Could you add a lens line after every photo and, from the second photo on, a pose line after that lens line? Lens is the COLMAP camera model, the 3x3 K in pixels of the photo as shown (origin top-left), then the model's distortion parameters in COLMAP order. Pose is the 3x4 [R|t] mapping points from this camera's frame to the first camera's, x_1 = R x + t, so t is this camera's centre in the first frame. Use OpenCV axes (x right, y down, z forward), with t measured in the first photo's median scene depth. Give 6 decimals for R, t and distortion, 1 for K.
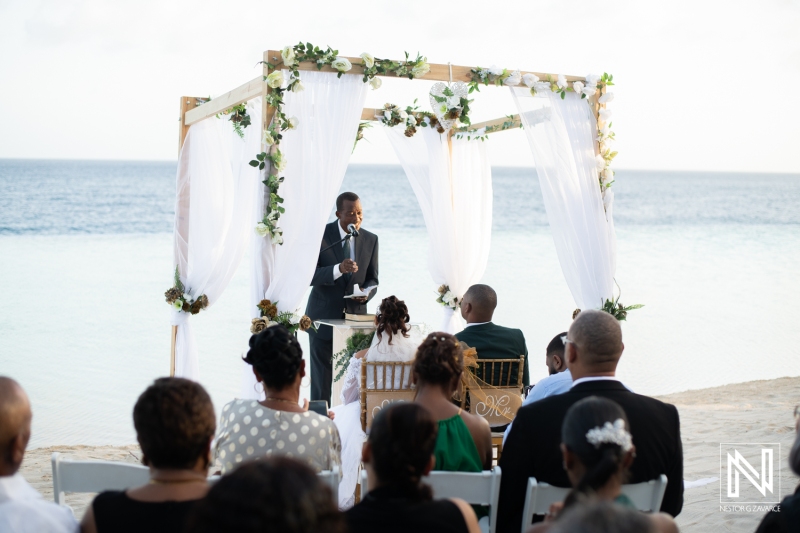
lens RADIAL K [[1172.3, 0, 400.0], [0, 1172.3, 266.5], [0, 0, 1]] dist [-0.038569, -0.016806]
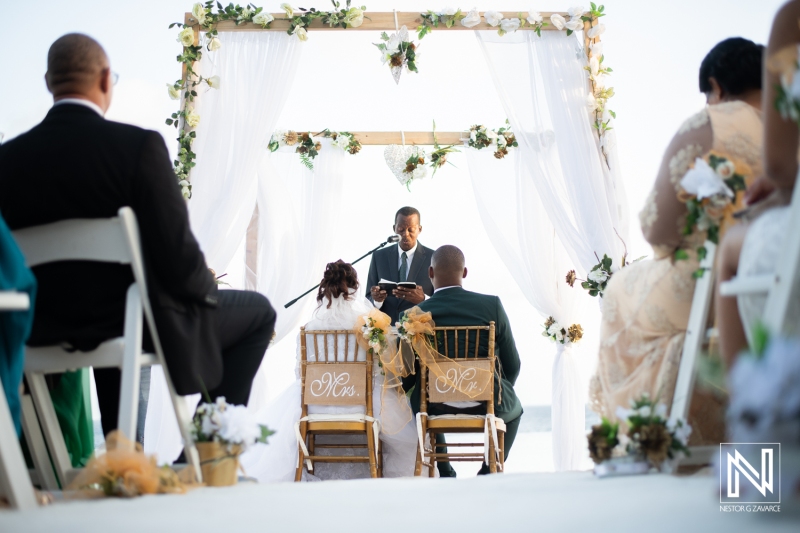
lens RADIAL K [[1172.3, 0, 400.0], [0, 1172.3, 266.5], [0, 0, 1]] dist [-0.038569, -0.016806]
pose [[0.903461, -0.100802, -0.416649, 0.405744], [0.010697, 0.976957, -0.213166, 0.219232], [0.428536, 0.188131, 0.883721, 0.214895]]
